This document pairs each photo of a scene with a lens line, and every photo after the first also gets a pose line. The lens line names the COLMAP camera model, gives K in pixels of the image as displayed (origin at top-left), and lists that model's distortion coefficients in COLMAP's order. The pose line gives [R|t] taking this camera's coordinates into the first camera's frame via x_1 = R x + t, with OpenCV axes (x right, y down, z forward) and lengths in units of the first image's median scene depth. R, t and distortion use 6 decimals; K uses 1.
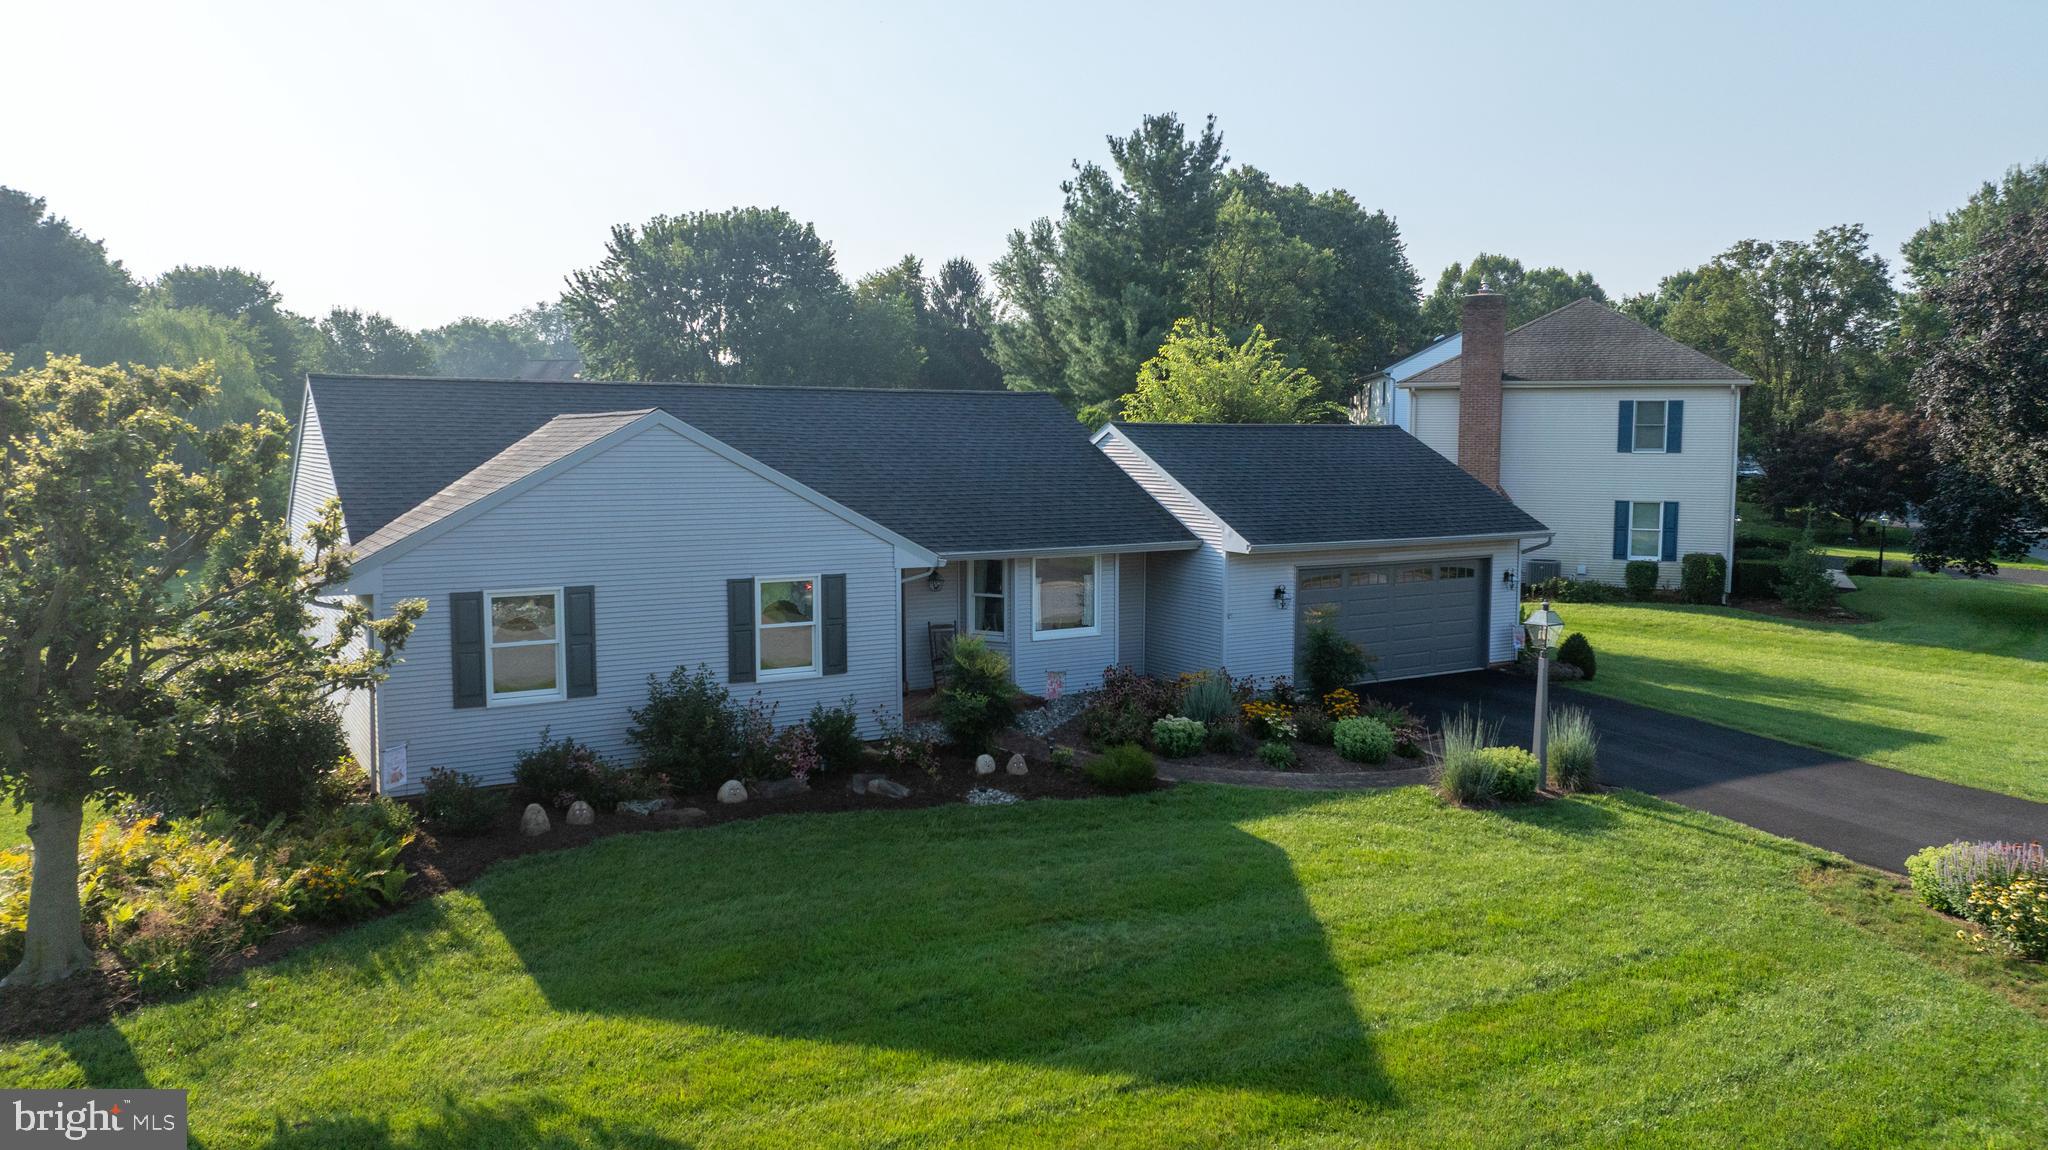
lens RADIAL K [[1439.1, 0, 1027.3], [0, 1439.1, 574.2], [0, 0, 1]] dist [-0.030321, 0.027857]
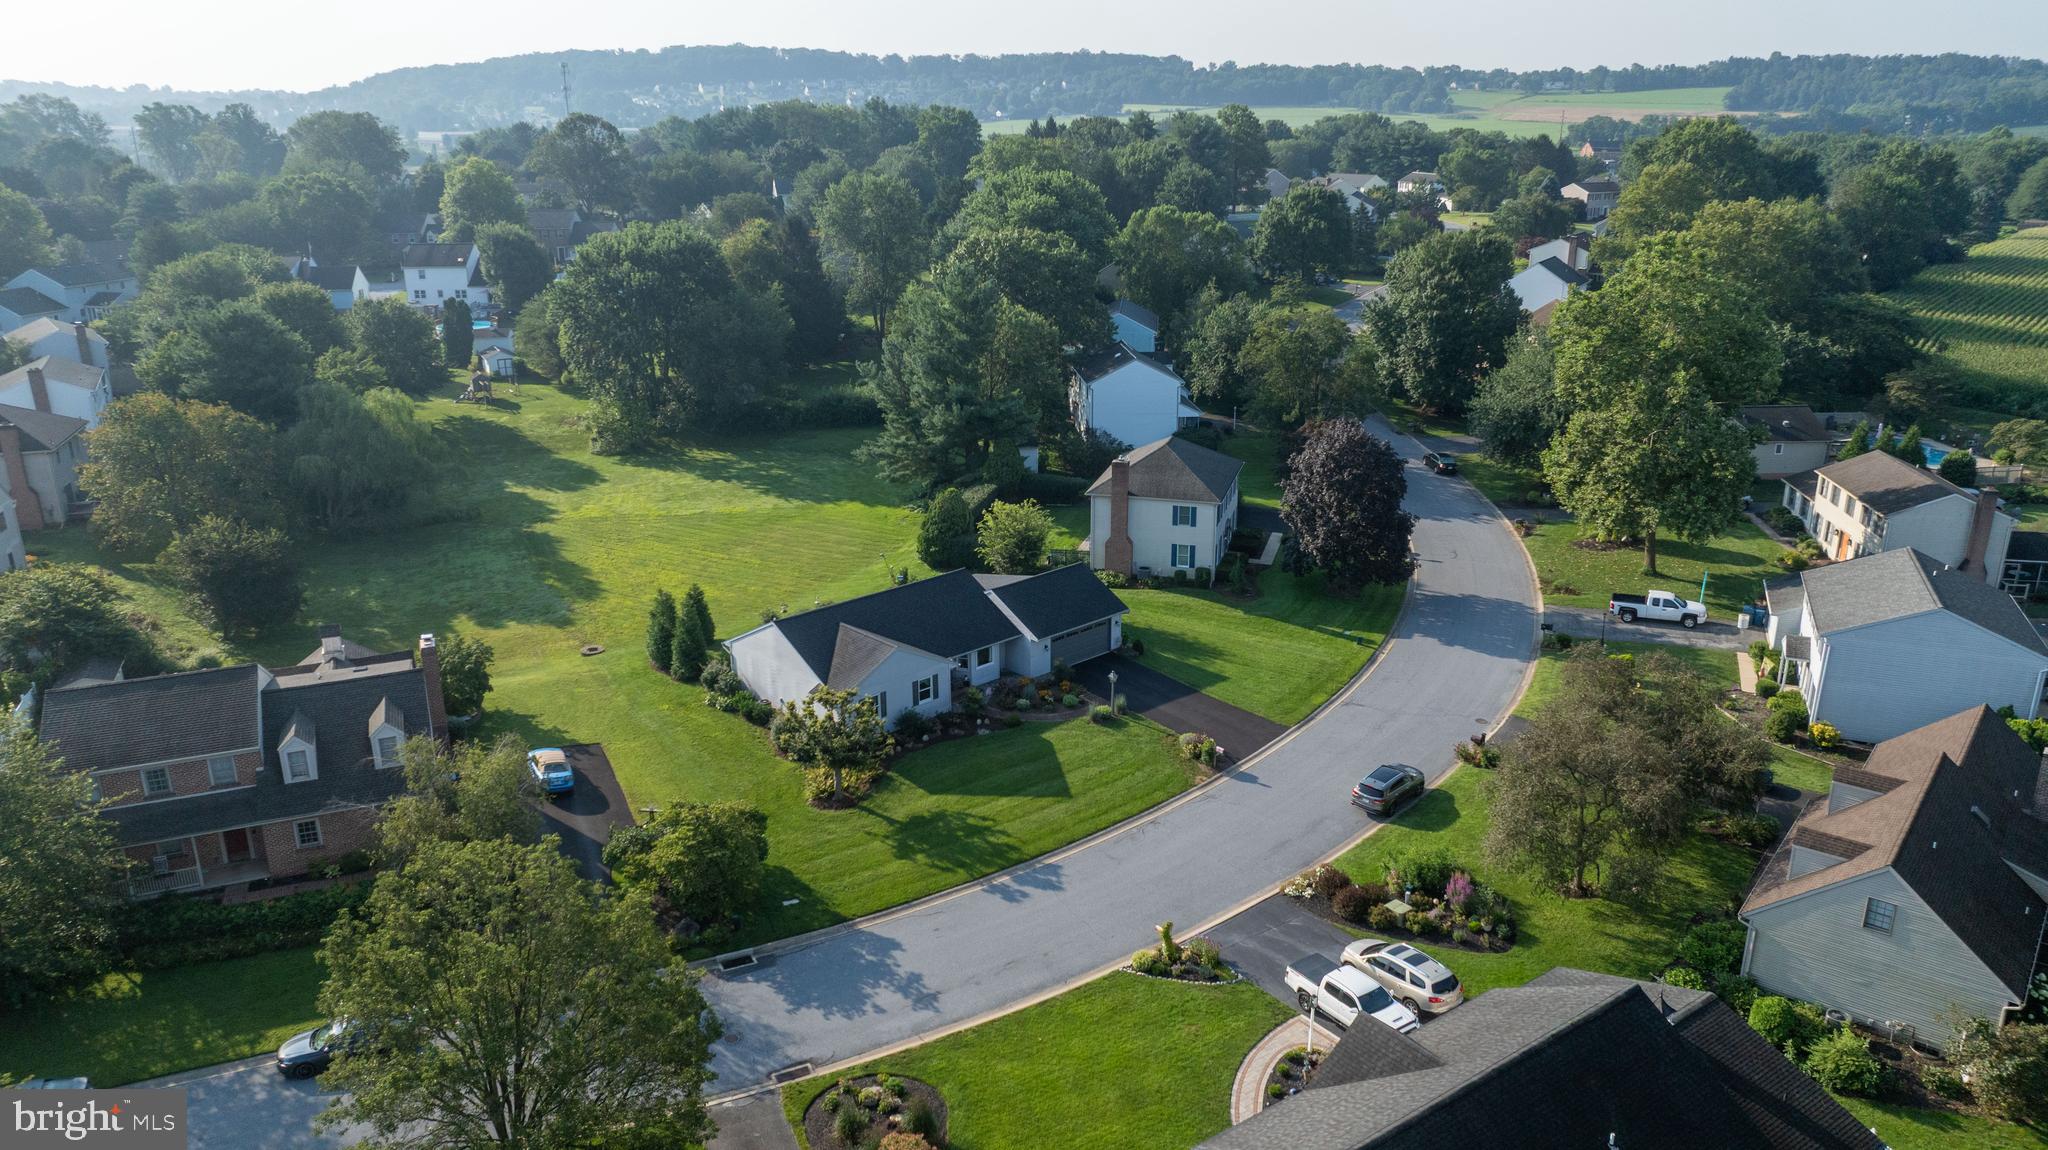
lens RADIAL K [[1439.1, 0, 1027.3], [0, 1439.1, 574.2], [0, 0, 1]] dist [-0.030321, 0.027857]
pose [[0.982118, -0.065205, 0.176615, -0.574948], [0.024297, 0.974161, 0.224542, -1.162682], [-0.186692, -0.216236, 0.958326, -2.781917]]
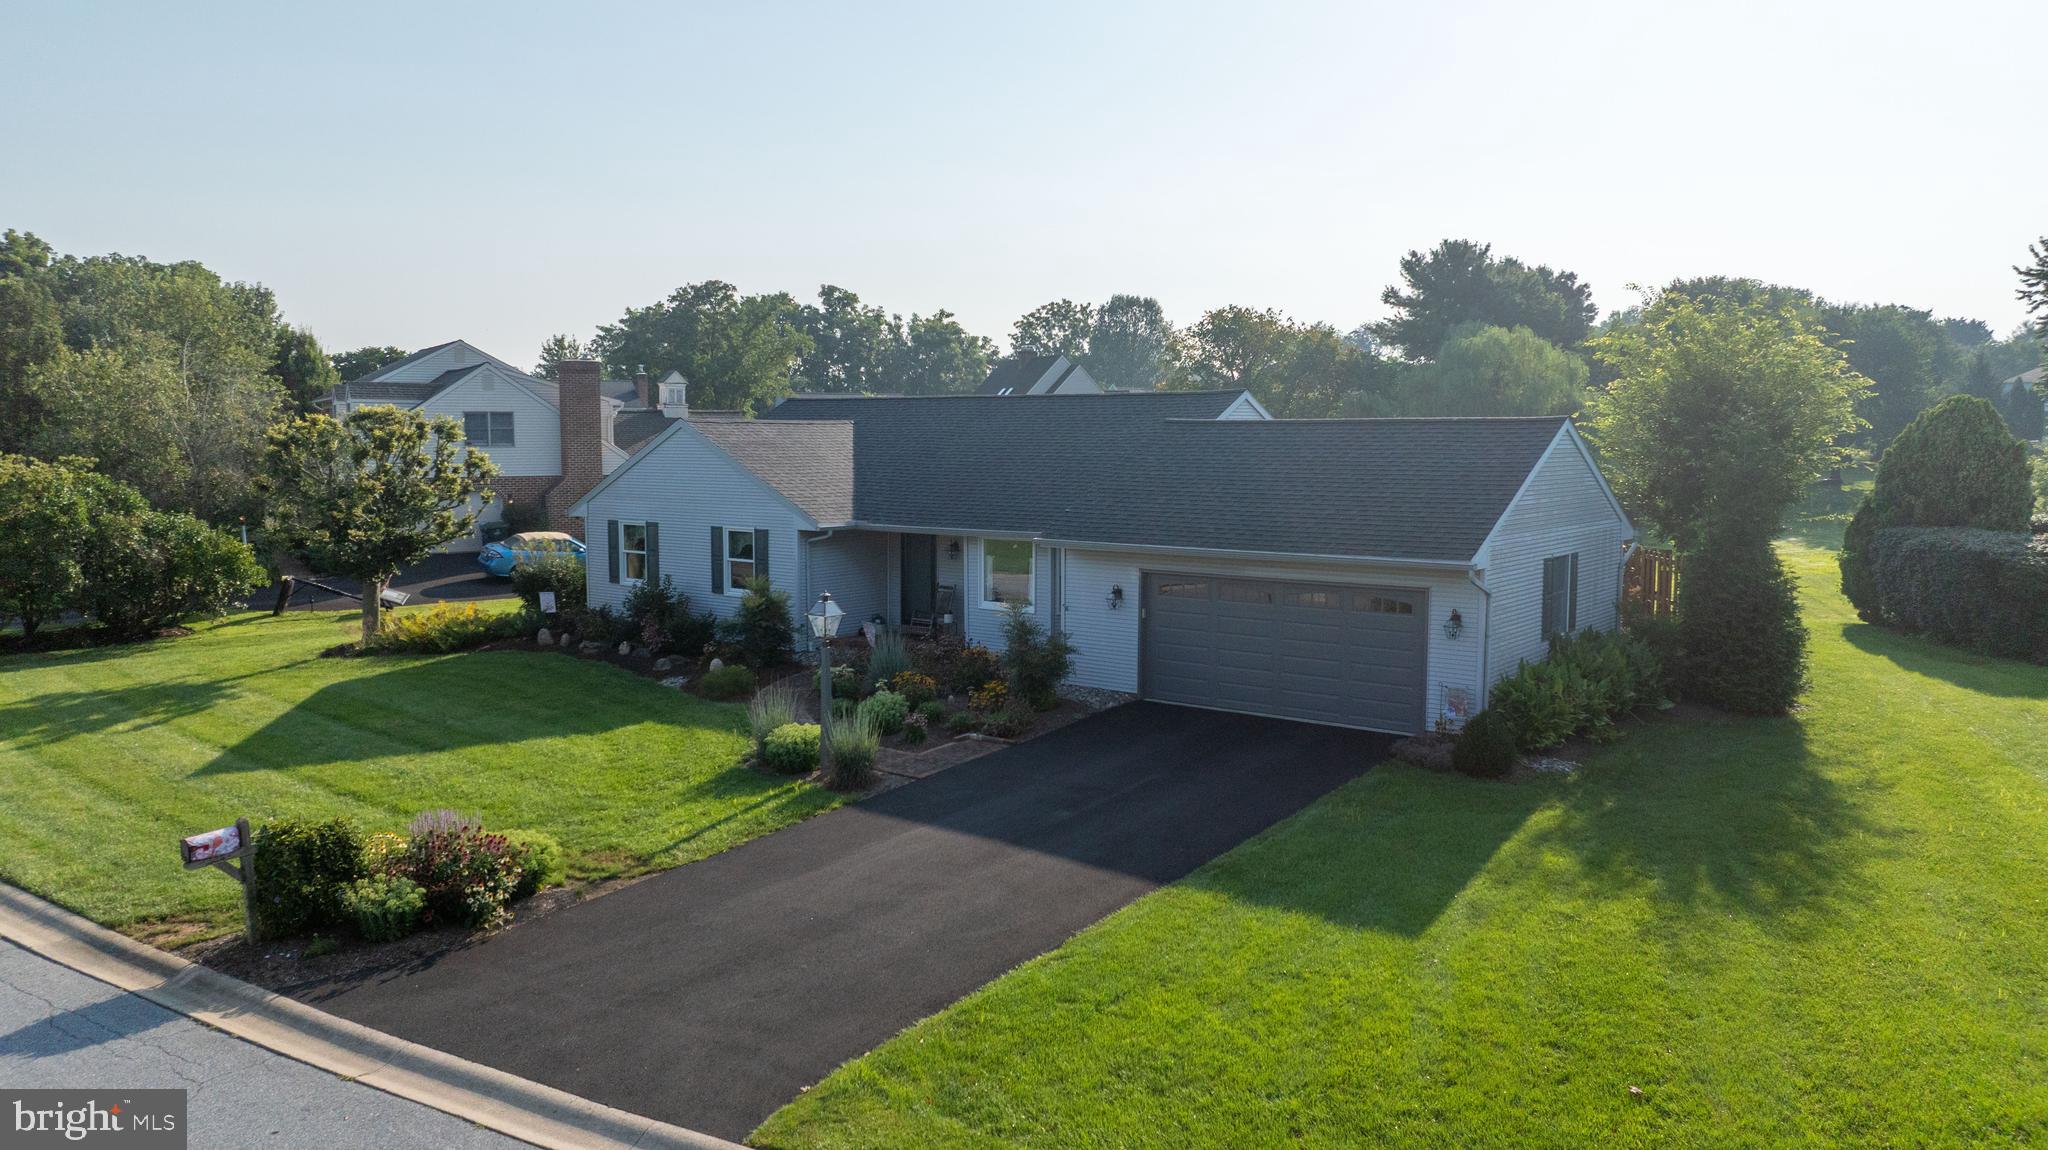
lens RADIAL K [[1439.1, 0, 1027.3], [0, 1439.1, 574.2], [0, 0, 1]] dist [-0.030321, 0.027857]
pose [[0.346701, 0.087326, -0.933902, 1.373843], [-0.086652, 0.994381, 0.060812, -0.069566], [0.933965, 0.059841, 0.352320, 0.768573]]
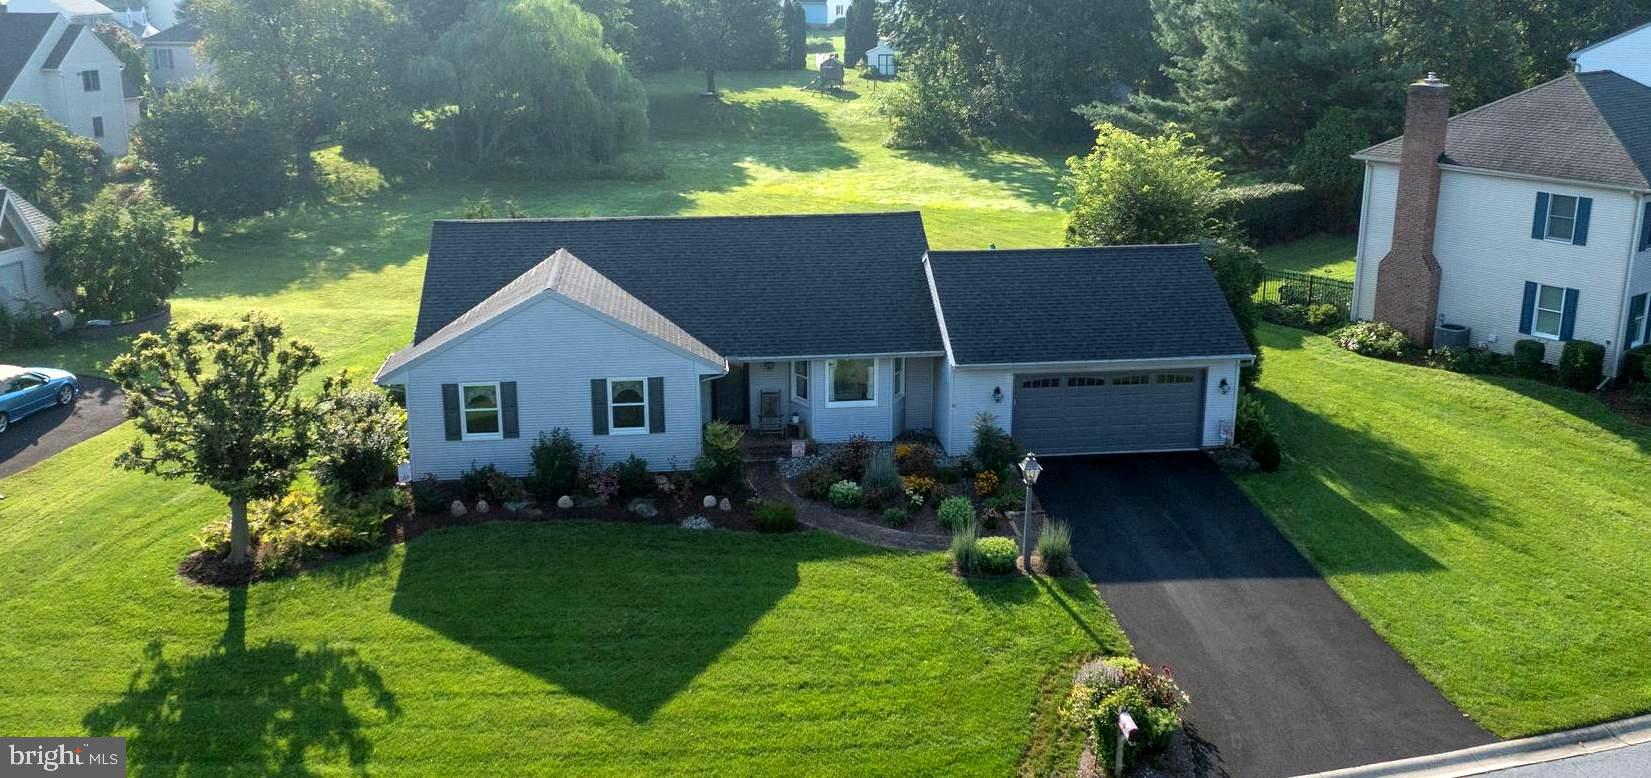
lens RADIAL K [[1444.4, 0, 806.5], [0, 1444.4, 348.4], [0, 0, 1]] dist [-0.010529, -0.013926]
pose [[0.900123, 0.105835, -0.422584, 0.790856], [-0.034456, 0.984298, 0.173120, -0.355347], [0.434271, -0.141269, 0.889636, -0.484823]]
